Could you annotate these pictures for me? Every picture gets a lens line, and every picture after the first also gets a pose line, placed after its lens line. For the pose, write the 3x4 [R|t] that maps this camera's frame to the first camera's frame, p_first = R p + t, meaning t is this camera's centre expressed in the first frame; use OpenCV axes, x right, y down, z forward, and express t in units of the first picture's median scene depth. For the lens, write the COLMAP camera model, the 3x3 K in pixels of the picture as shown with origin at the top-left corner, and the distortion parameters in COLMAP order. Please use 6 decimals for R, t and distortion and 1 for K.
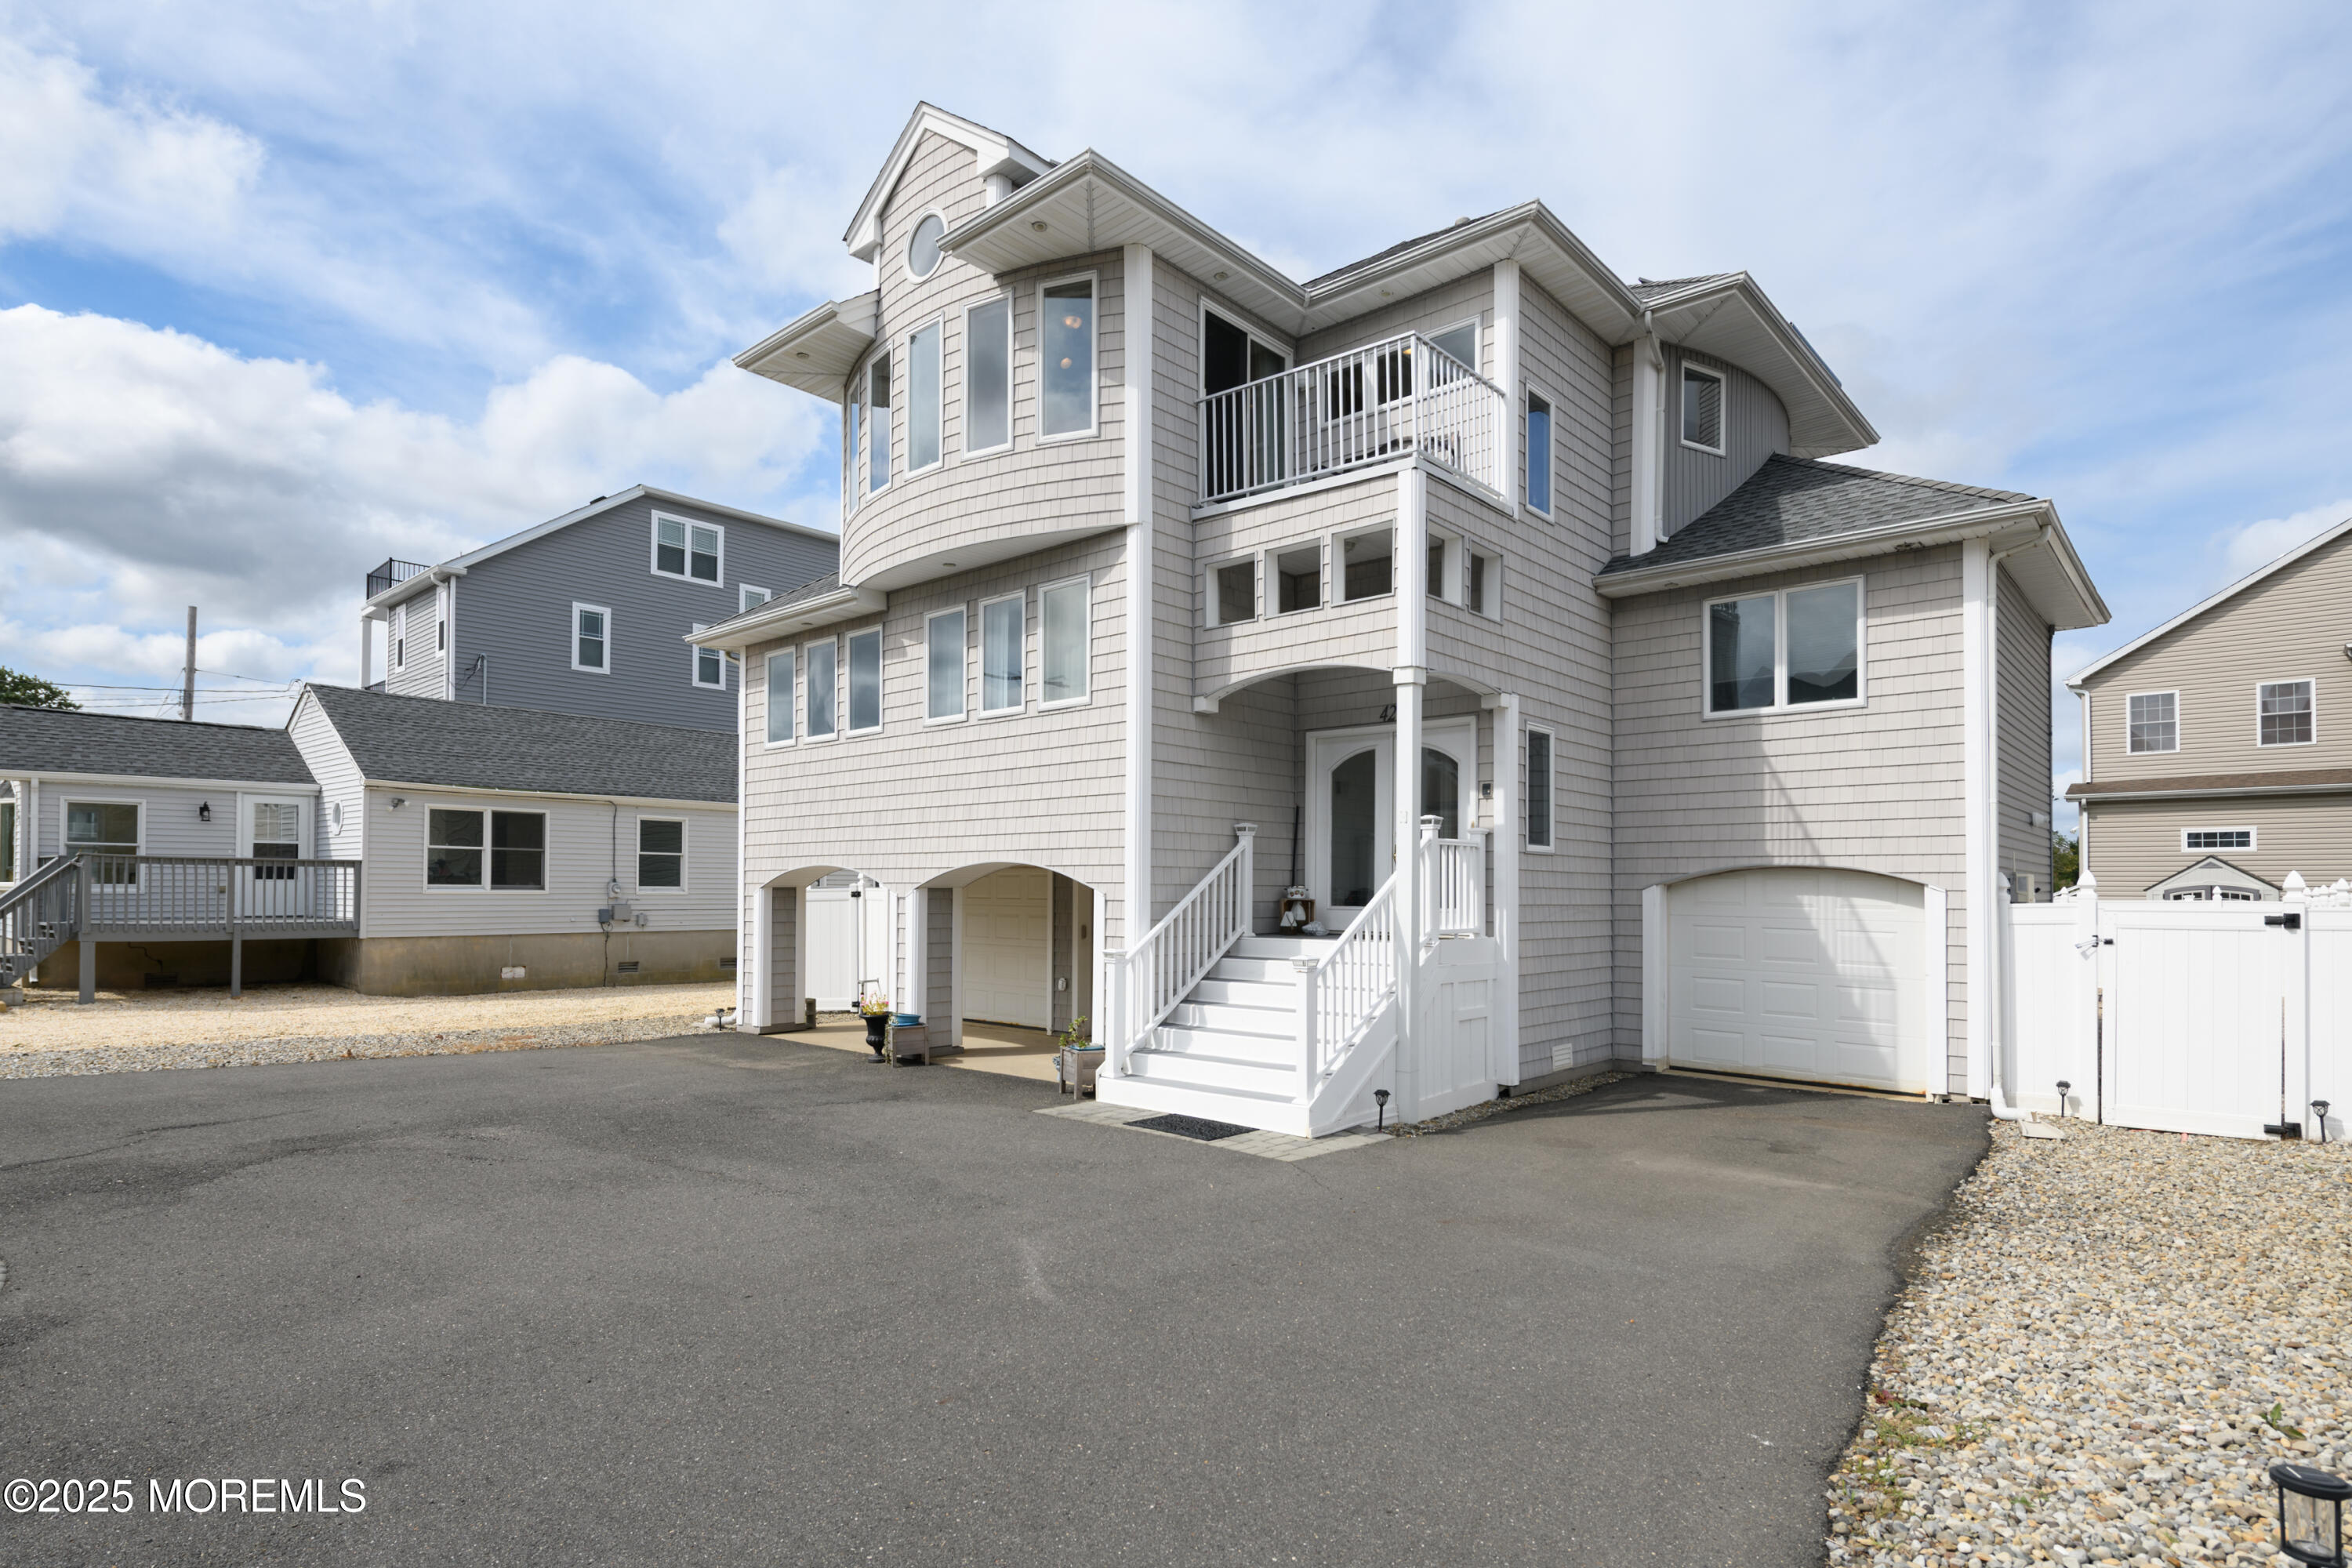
lens RADIAL K [[1210.7, 0, 1178.7], [0, 1210.7, 875.9], [0, 0, 1]] dist [-0.016428, 0.000058]
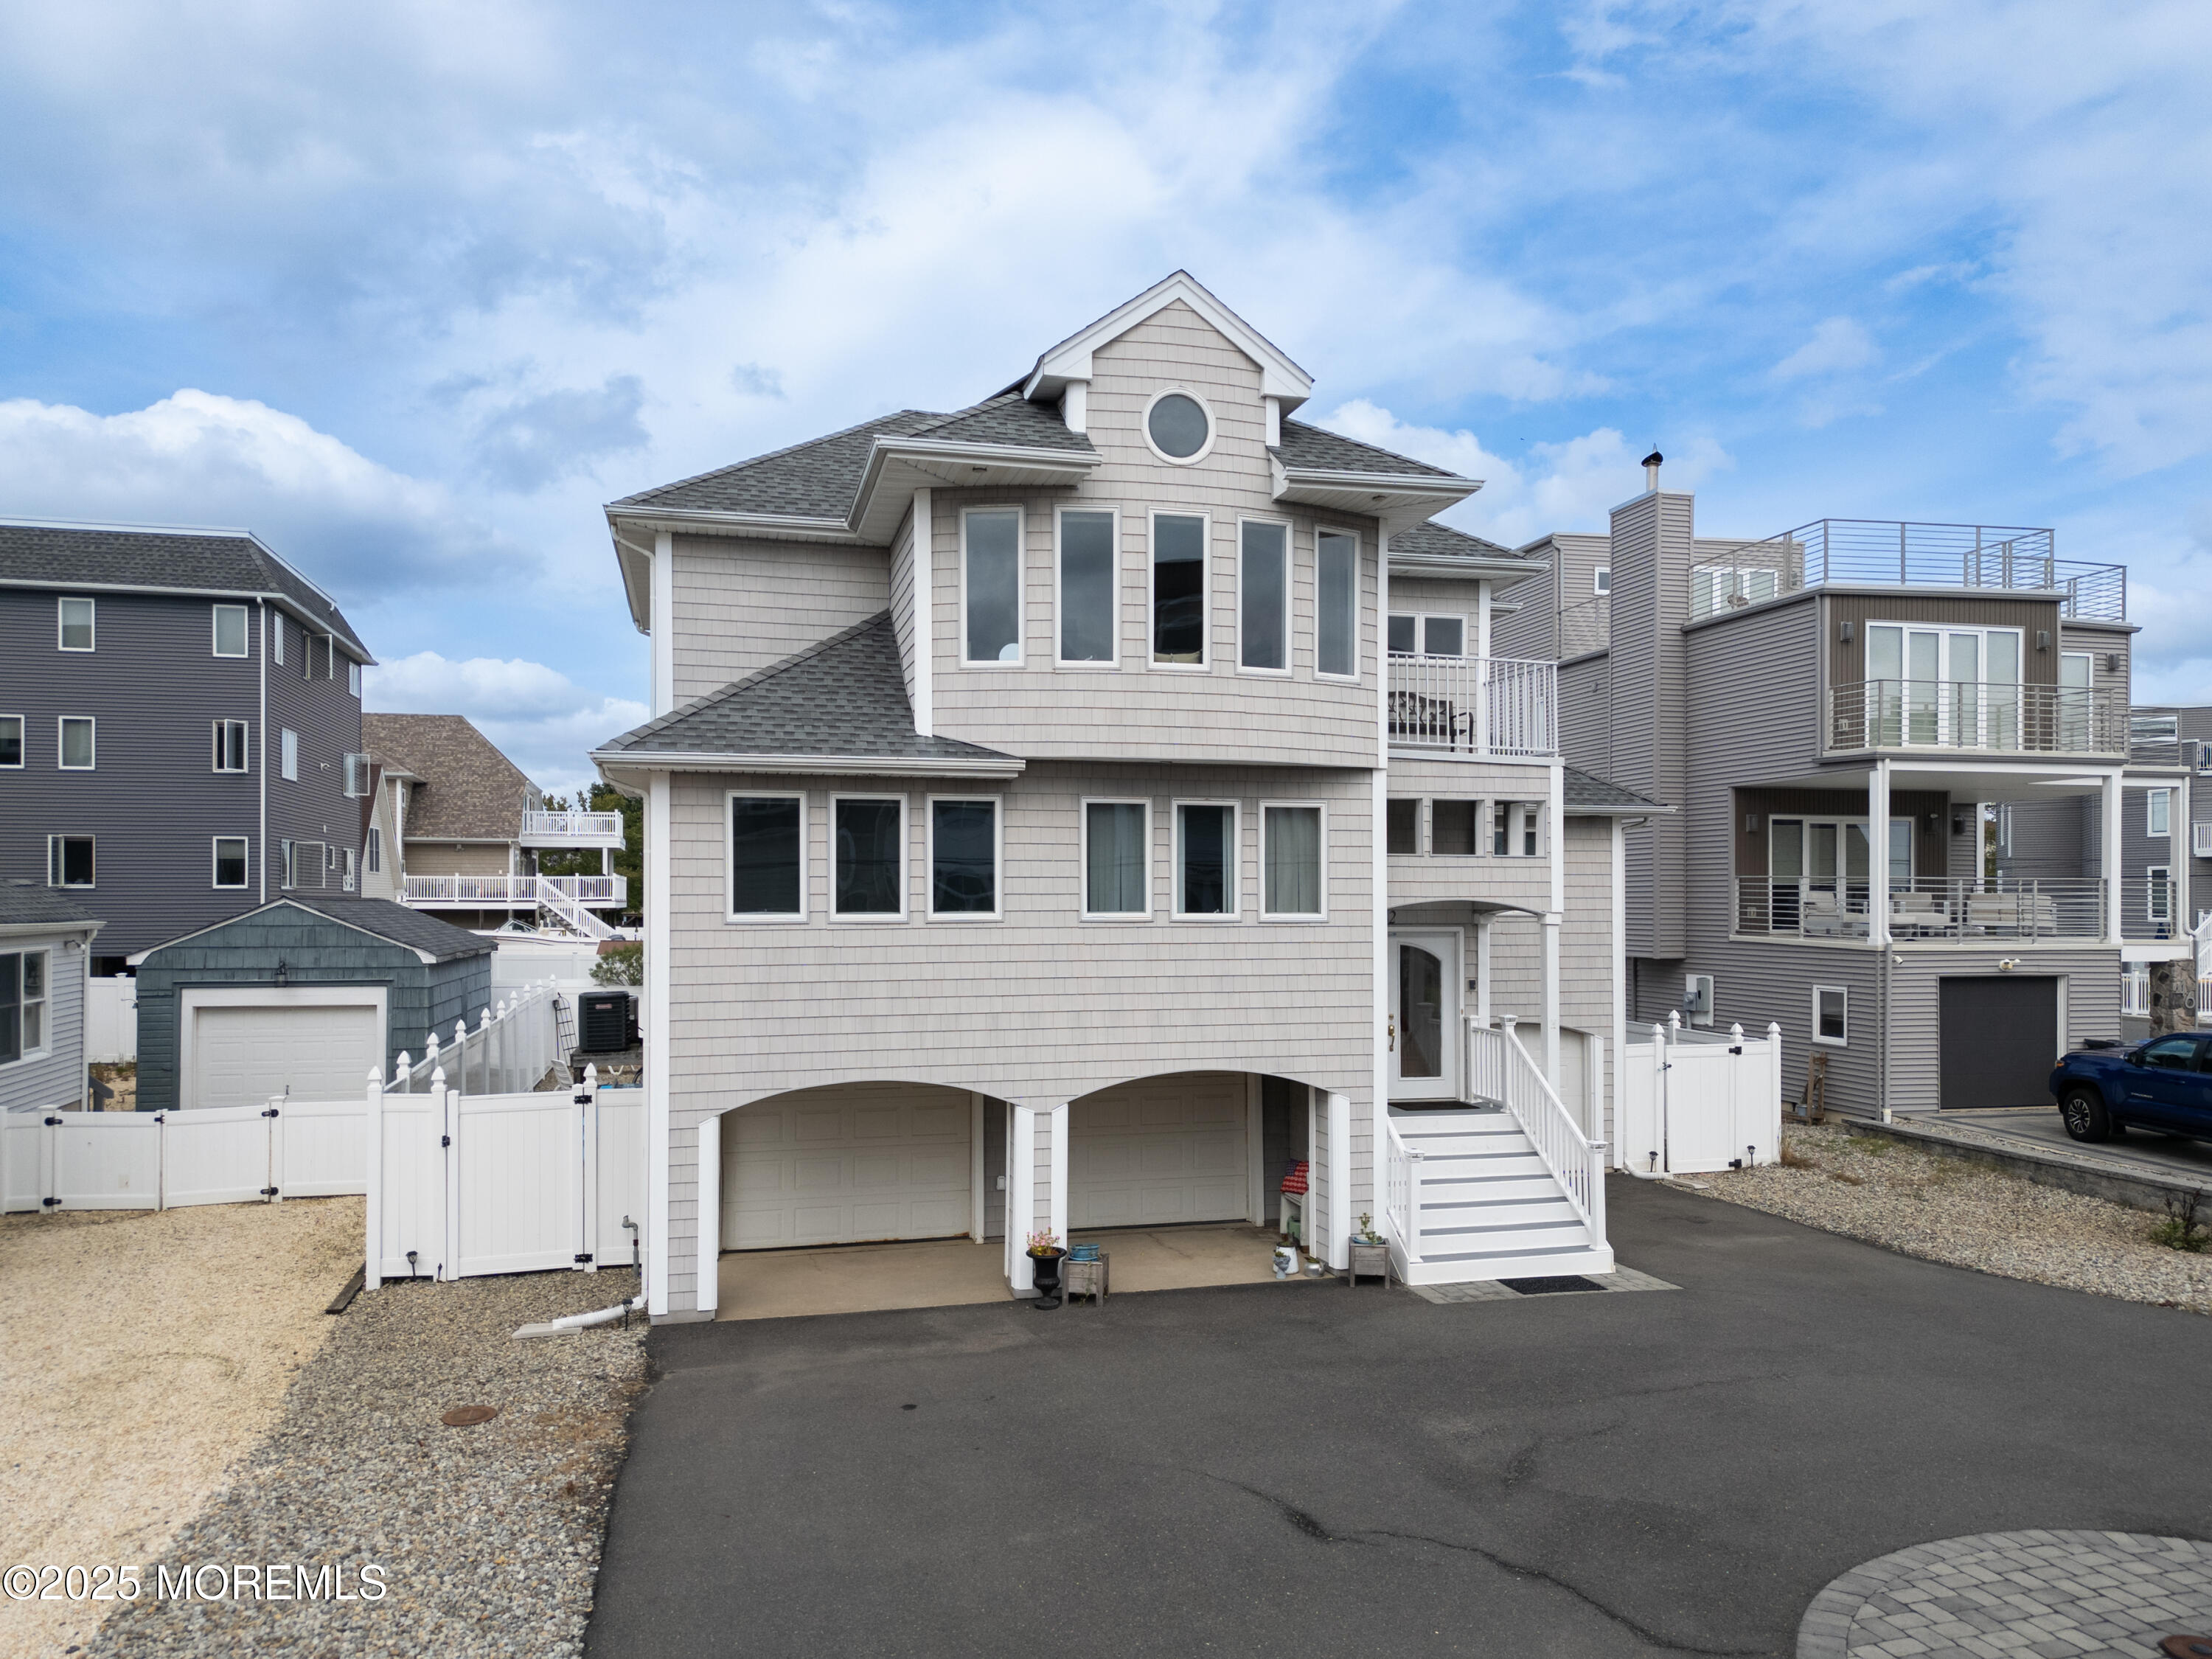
lens RADIAL K [[1564.8, 0, 1105.3], [0, 1564.8, 879.2], [0, 0, 1]] dist [0.023465, -0.038972]
pose [[0.555652, 0.006936, 0.831386, -1.381645], [-0.010127, 0.999947, -0.001574, -0.180652], [-0.831353, -0.007545, 0.555693, 0.397223]]
